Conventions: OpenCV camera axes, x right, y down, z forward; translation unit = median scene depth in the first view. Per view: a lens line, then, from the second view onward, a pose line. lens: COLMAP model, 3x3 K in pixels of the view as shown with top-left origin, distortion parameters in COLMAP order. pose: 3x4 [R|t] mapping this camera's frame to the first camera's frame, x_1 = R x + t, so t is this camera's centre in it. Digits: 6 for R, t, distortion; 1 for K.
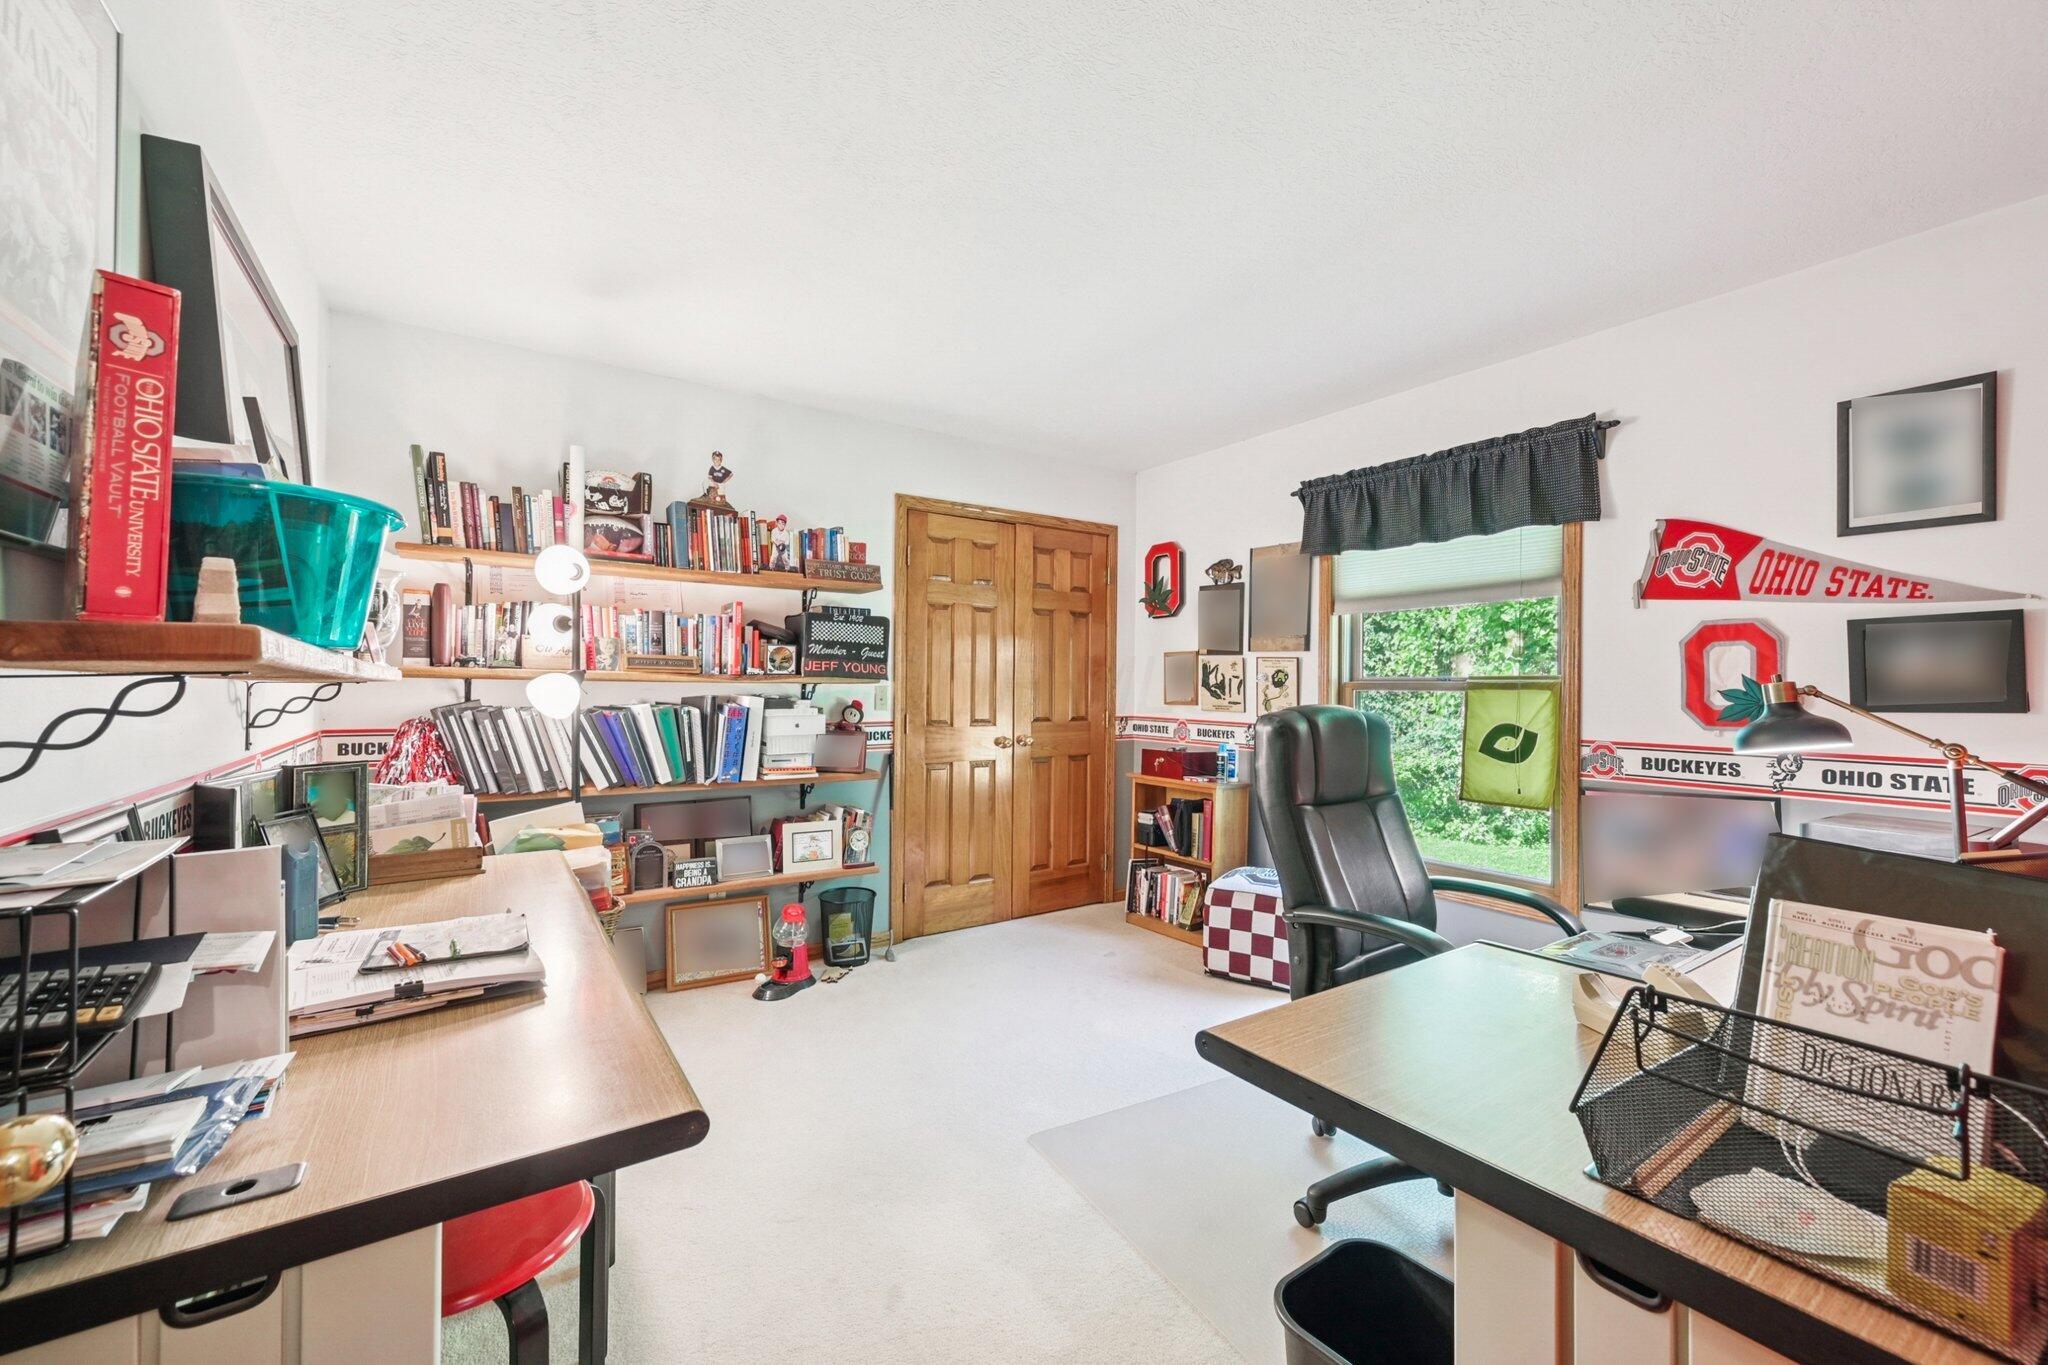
lens RADIAL K [[808.8, 0, 1027.1], [0, 808.8, 683.0], [0, 0, 1]] dist [-0.001582, -0.000063]
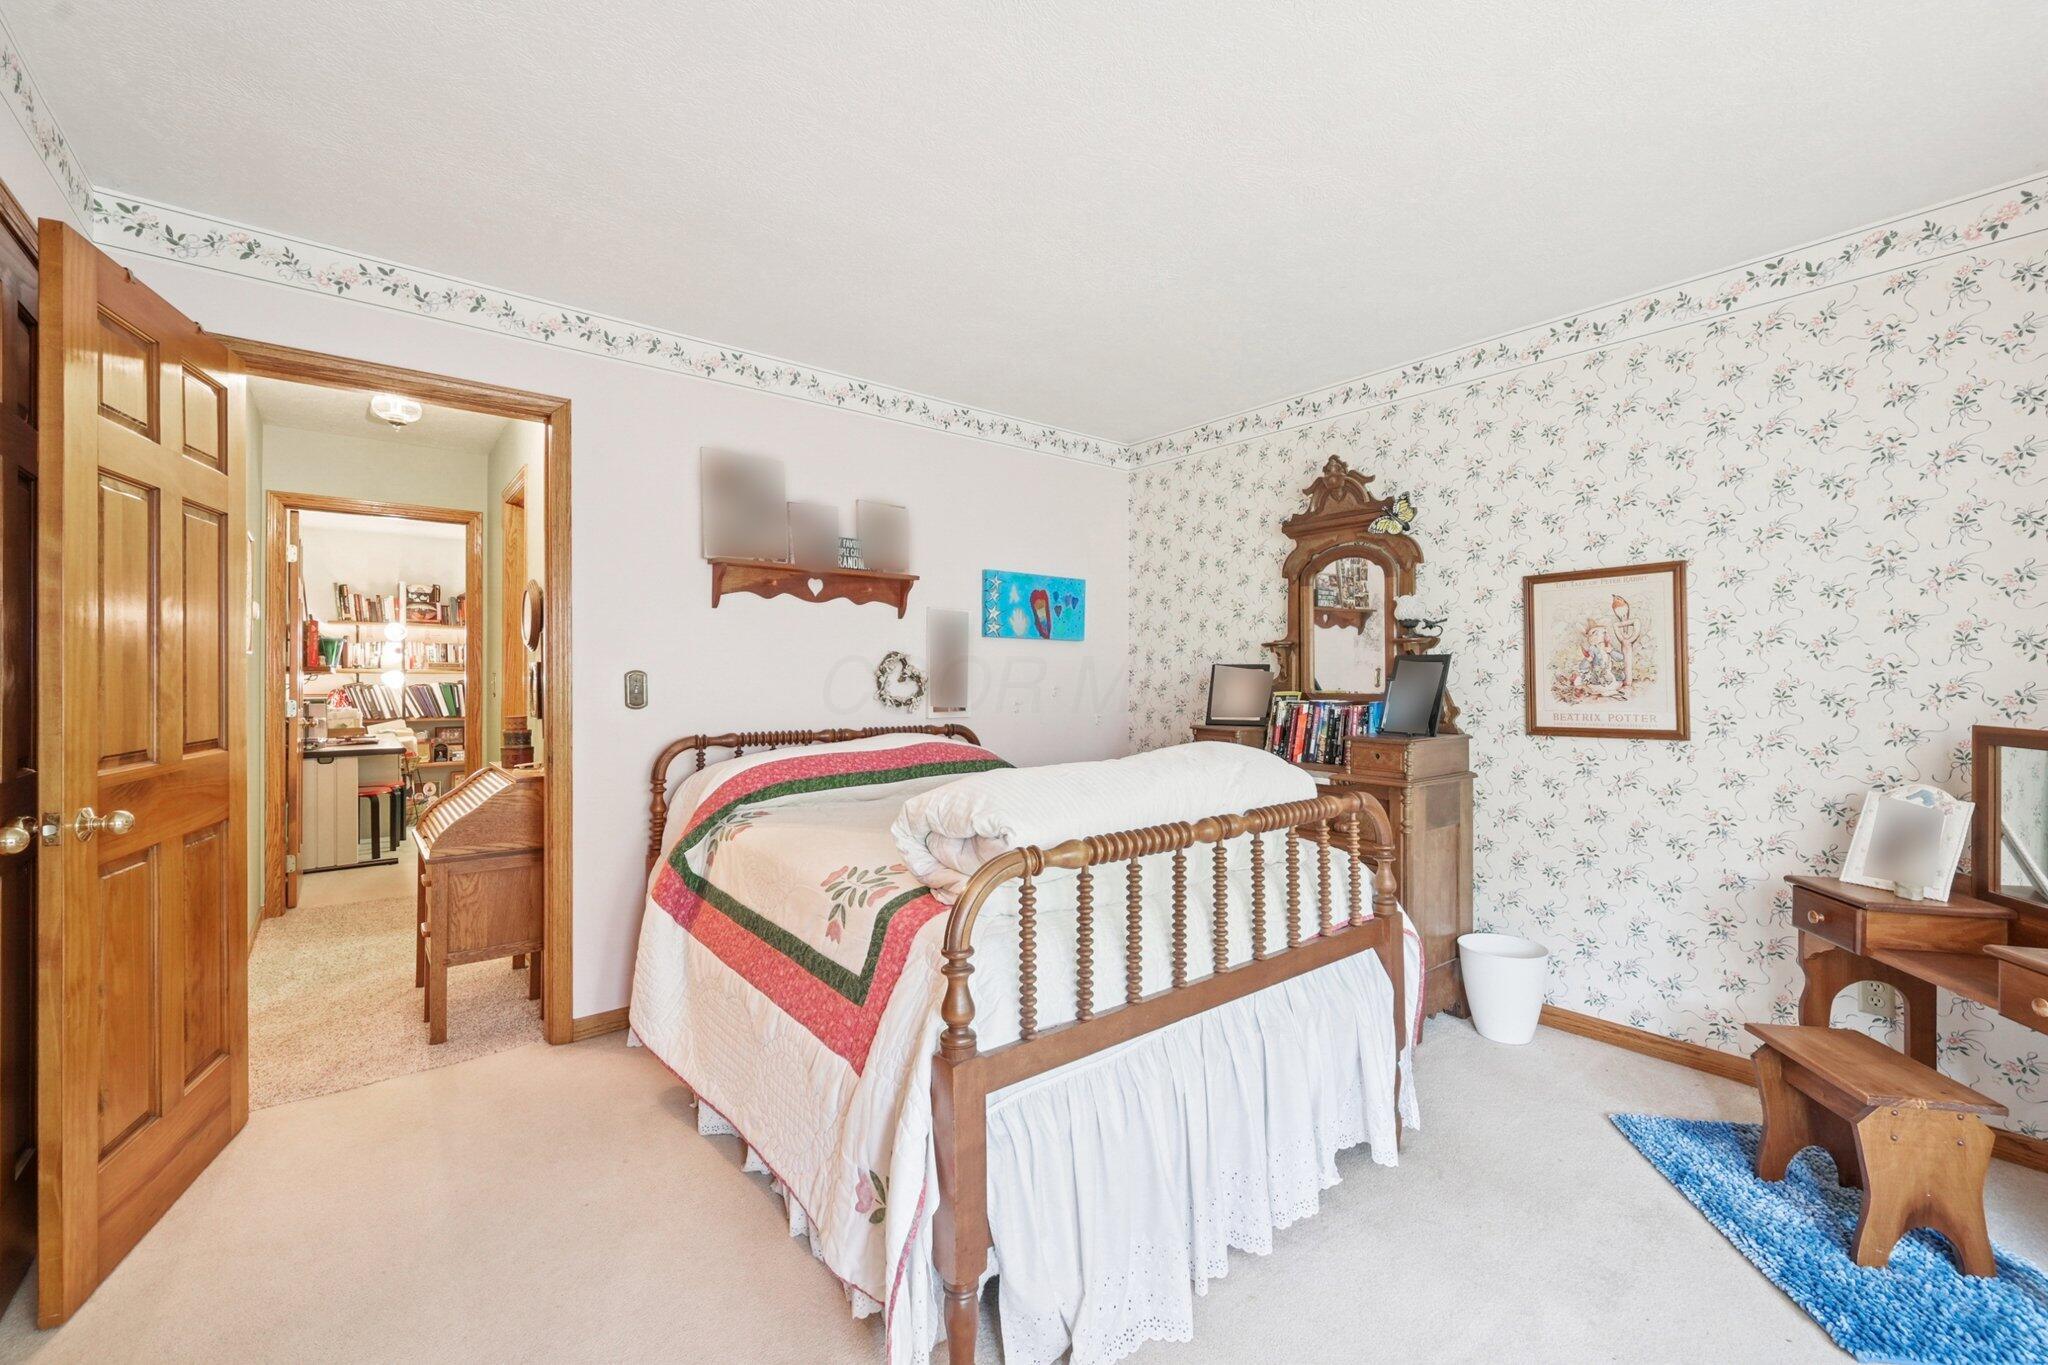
lens RADIAL K [[808.8, 0, 1022.6], [0, 808.8, 678.0], [0, 0, 1]] dist [-0.001582, -0.000063]
pose [[0.995869, -0.010780, 0.090155, 1.090823], [0.010391, 0.999935, 0.004780, 0.018512], [-0.090200, -0.003824, 0.995916, -1.615980]]
